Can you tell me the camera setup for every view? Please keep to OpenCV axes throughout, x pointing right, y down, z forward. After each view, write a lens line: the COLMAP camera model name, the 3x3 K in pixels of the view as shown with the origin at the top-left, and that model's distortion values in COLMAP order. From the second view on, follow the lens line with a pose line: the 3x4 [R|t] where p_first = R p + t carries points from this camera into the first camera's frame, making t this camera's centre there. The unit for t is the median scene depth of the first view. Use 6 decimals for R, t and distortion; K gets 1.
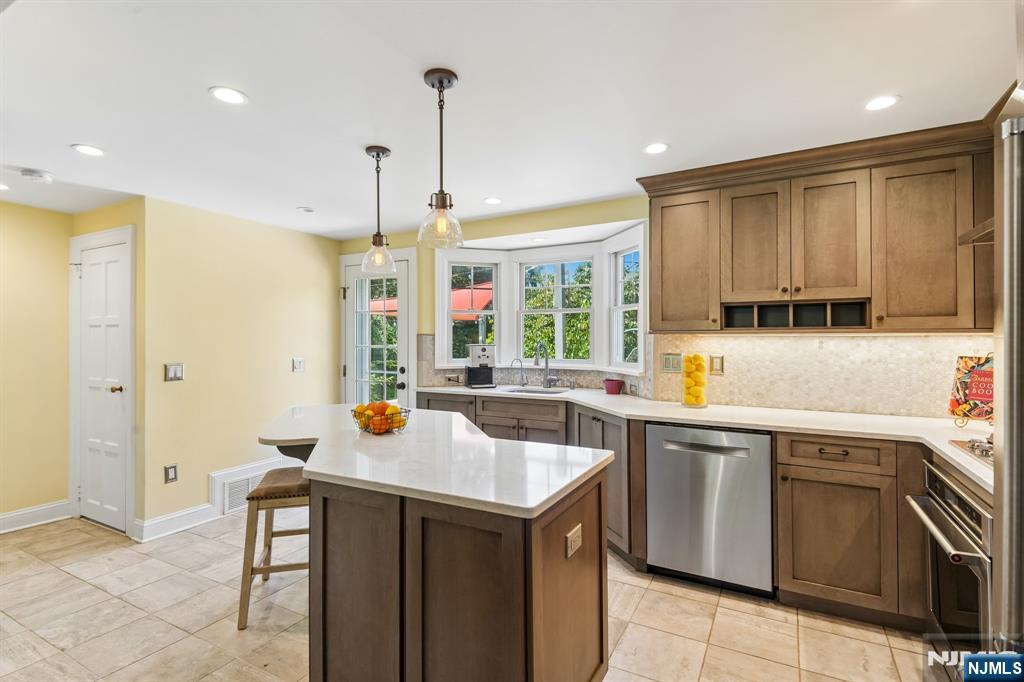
lens RADIAL K [[499.1, 0, 506.5], [0, 499.1, 336.8], [0, 0, 1]] dist [0.021593, -0.003172]
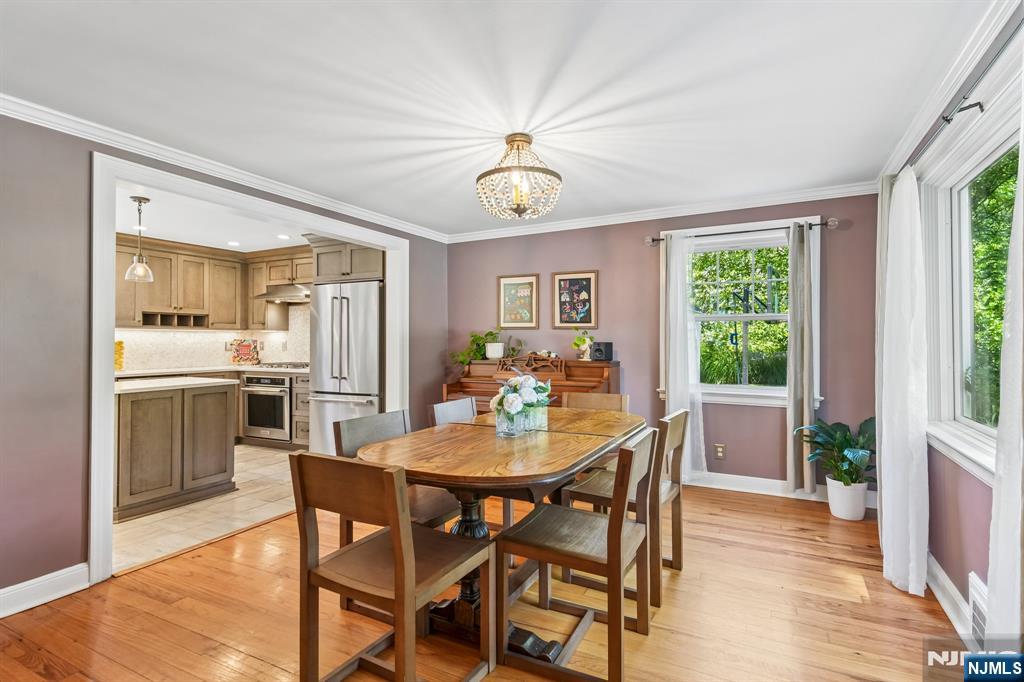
lens RADIAL K [[499.1, 0, 521.0], [0, 499.1, 338.2], [0, 0, 1]] dist [0.021593, -0.003172]
pose [[-0.027302, 0.007906, 0.999596, -1.242301], [-0.002404, 0.999965, -0.007975, 0.034817], [-0.999624, -0.002620, -0.027282, -0.284356]]
